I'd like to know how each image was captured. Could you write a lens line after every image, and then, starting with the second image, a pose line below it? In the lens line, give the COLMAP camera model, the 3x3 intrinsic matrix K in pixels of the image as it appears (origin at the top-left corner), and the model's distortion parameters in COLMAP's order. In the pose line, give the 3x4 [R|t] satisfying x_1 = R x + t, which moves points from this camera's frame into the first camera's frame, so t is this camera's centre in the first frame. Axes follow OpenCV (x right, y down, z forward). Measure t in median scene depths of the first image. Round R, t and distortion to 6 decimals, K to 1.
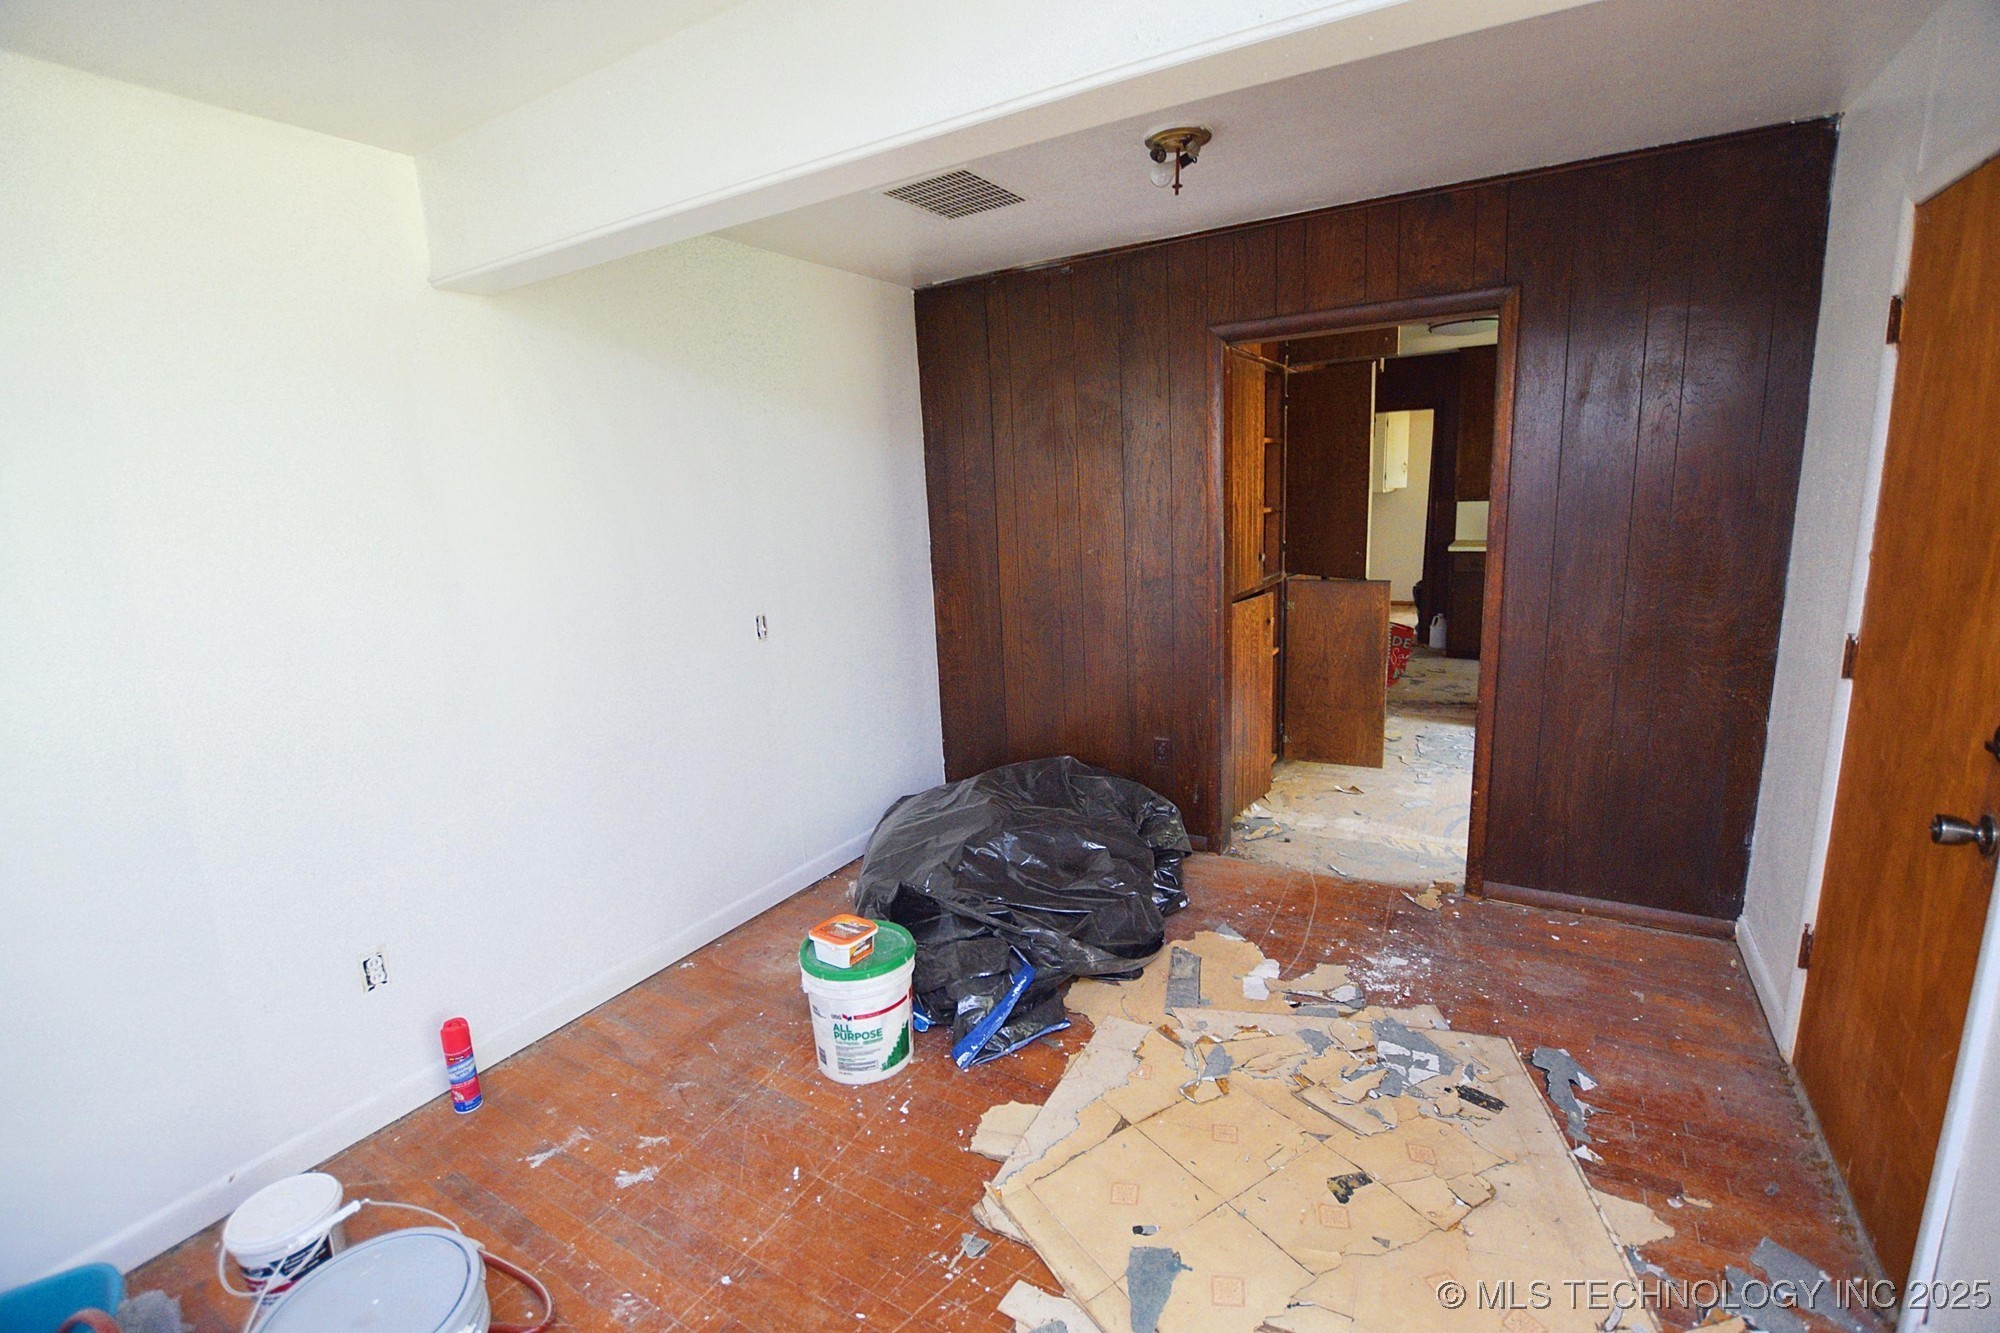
lens RADIAL K [[878.3, 0, 1004.3], [0, 878.3, 663.7], [0, 0, 1]] dist [-0.026869, 0.000135]
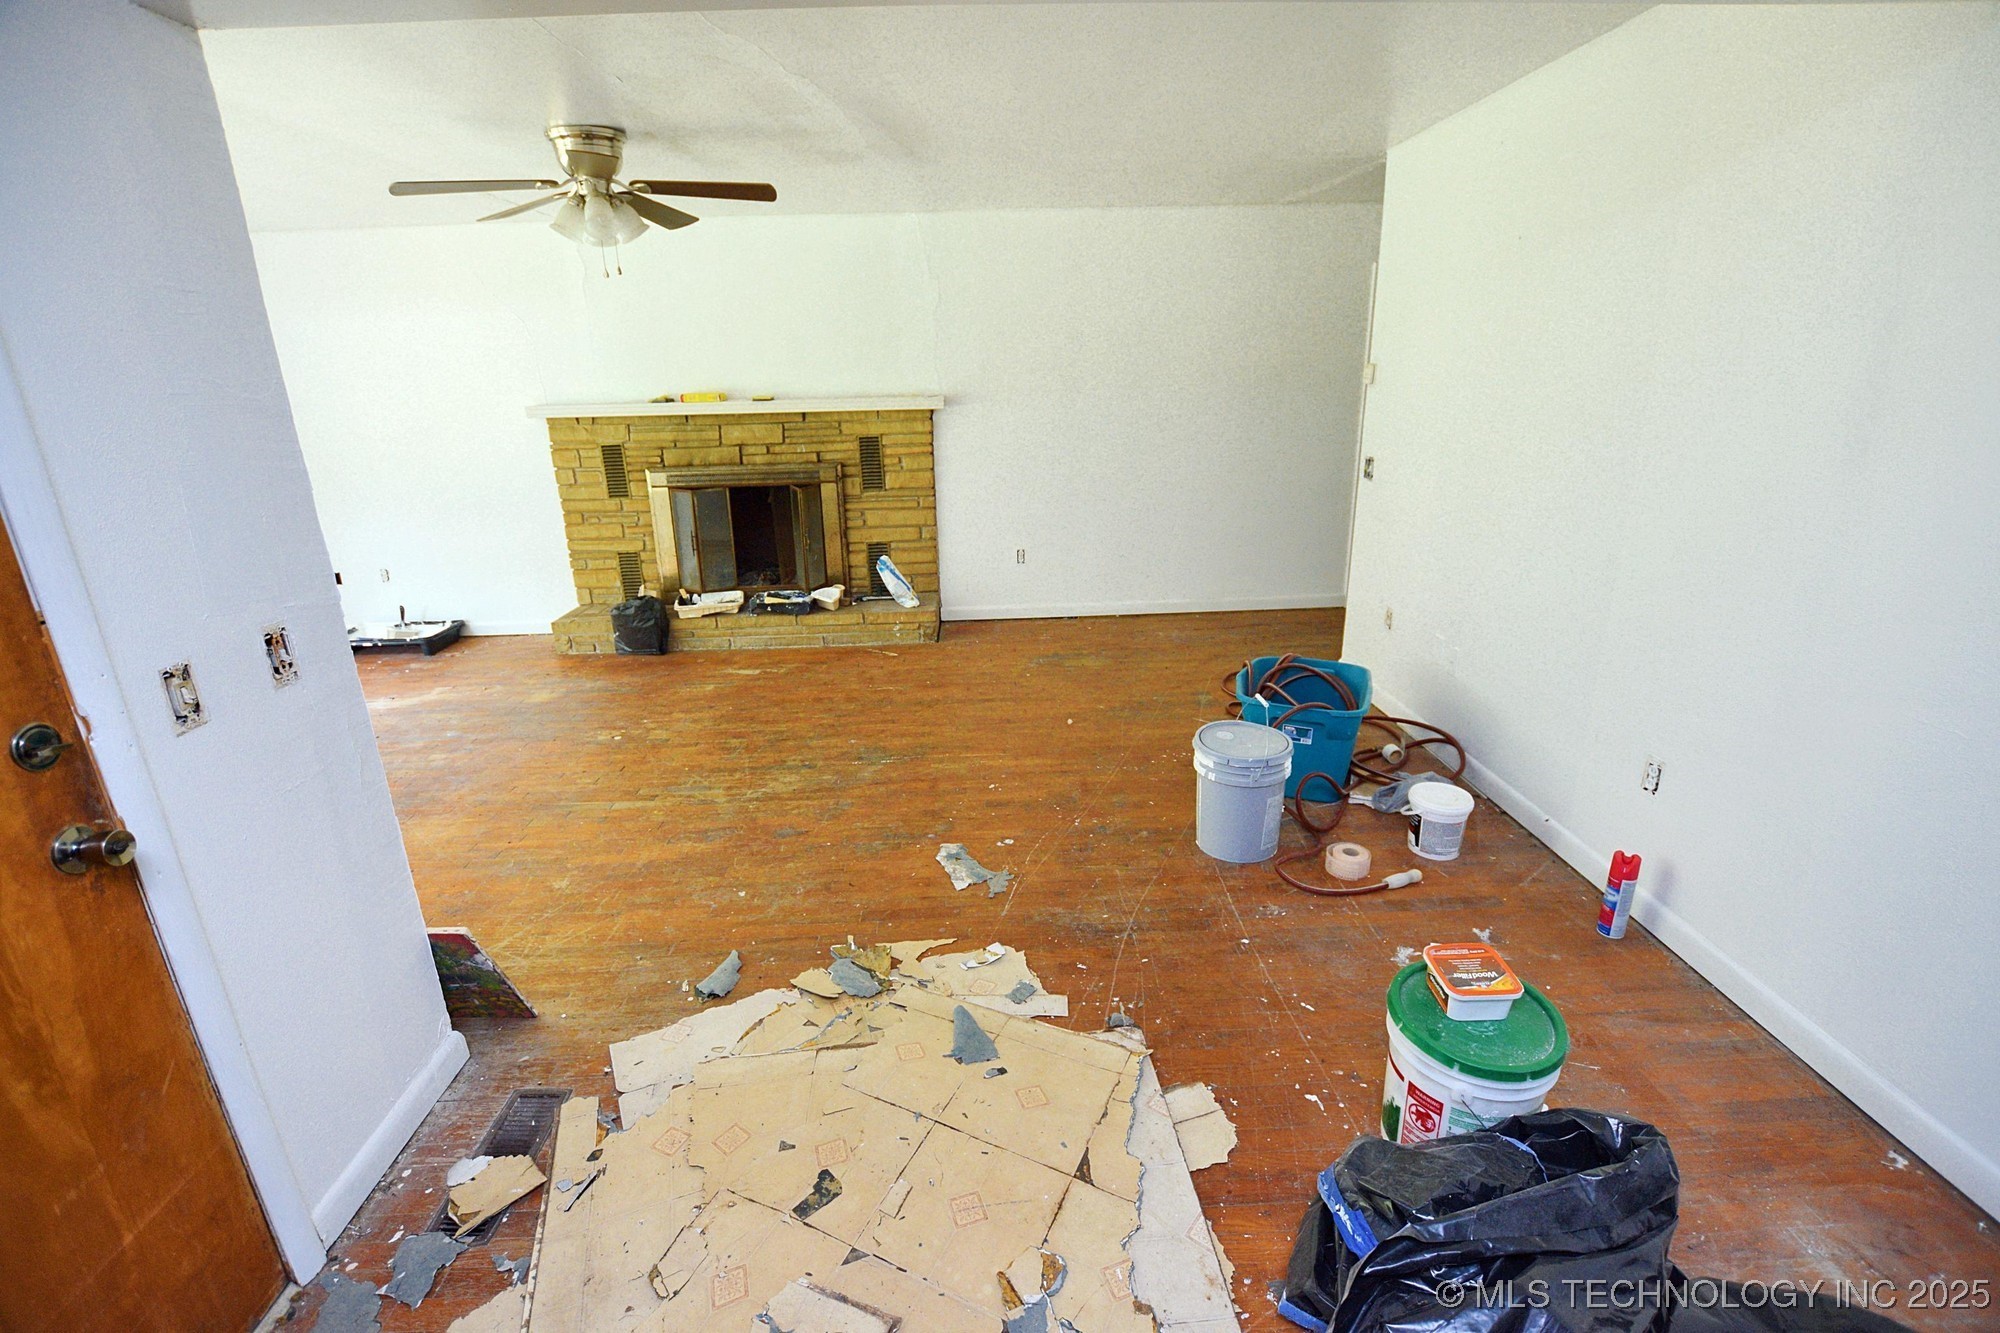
lens RADIAL K [[878.3, 0, 1004.3], [0, 878.3, 663.7], [0, 0, 1]] dist [-0.026869, 0.000135]
pose [[-0.838883, 0.232187, -0.492305, 0.466521], [-0.047625, 0.869676, 0.491320, -0.268720], [0.542224, 0.435606, -0.718499, 1.277182]]
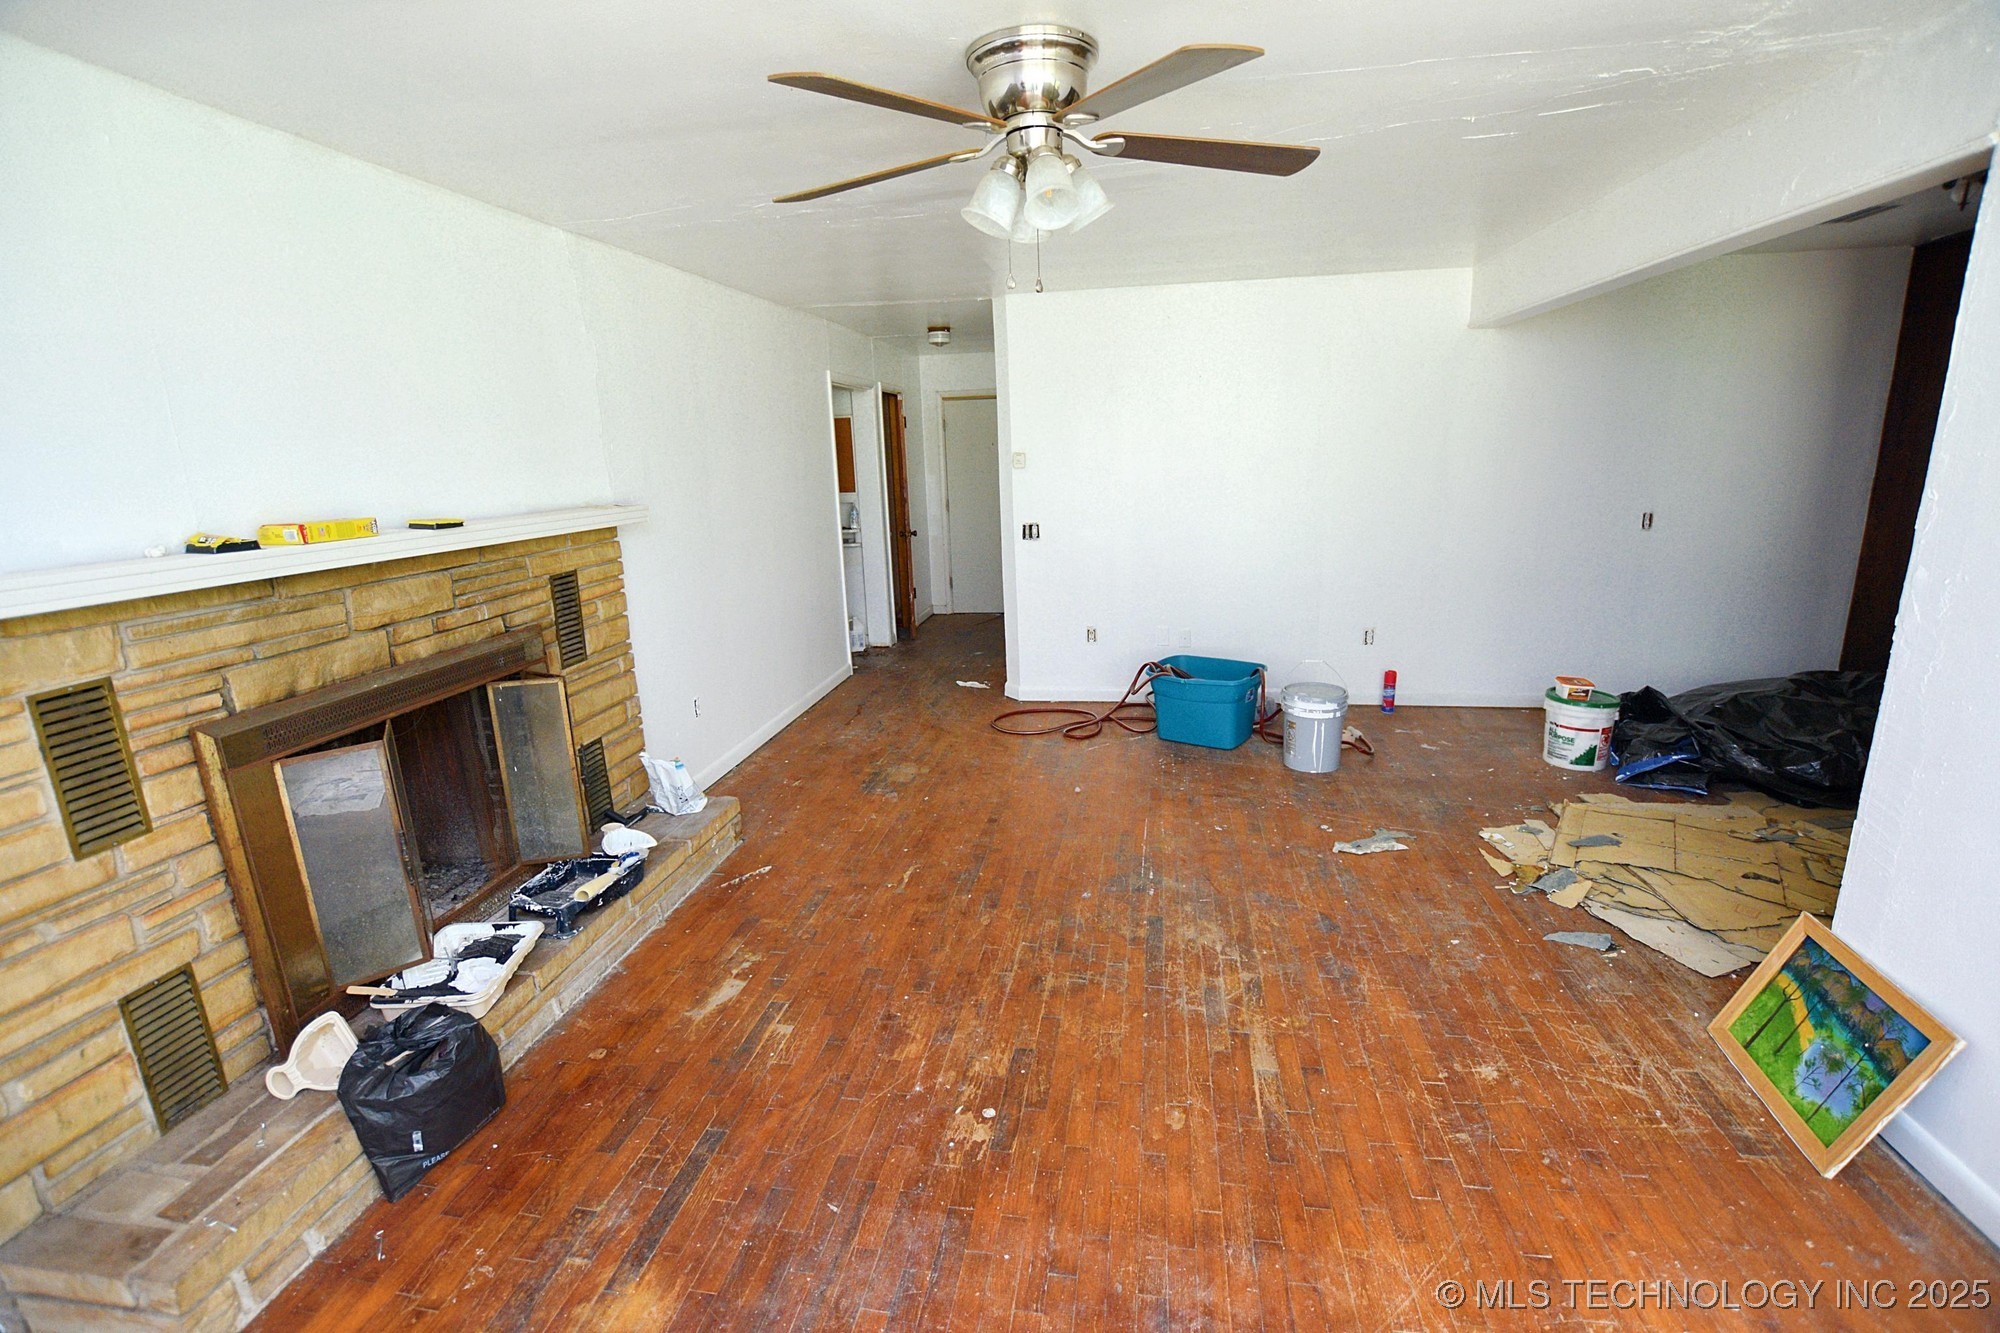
lens RADIAL K [[878.3, 0, 1004.3], [0, 878.3, 663.7], [0, 0, 1]] dist [-0.026869, 0.000135]
pose [[0.360463, 0.256308, -0.896868, 1.035645], [-0.169887, 0.963465, 0.207060, 0.107353], [0.917172, 0.077729, 0.390836, -0.804602]]
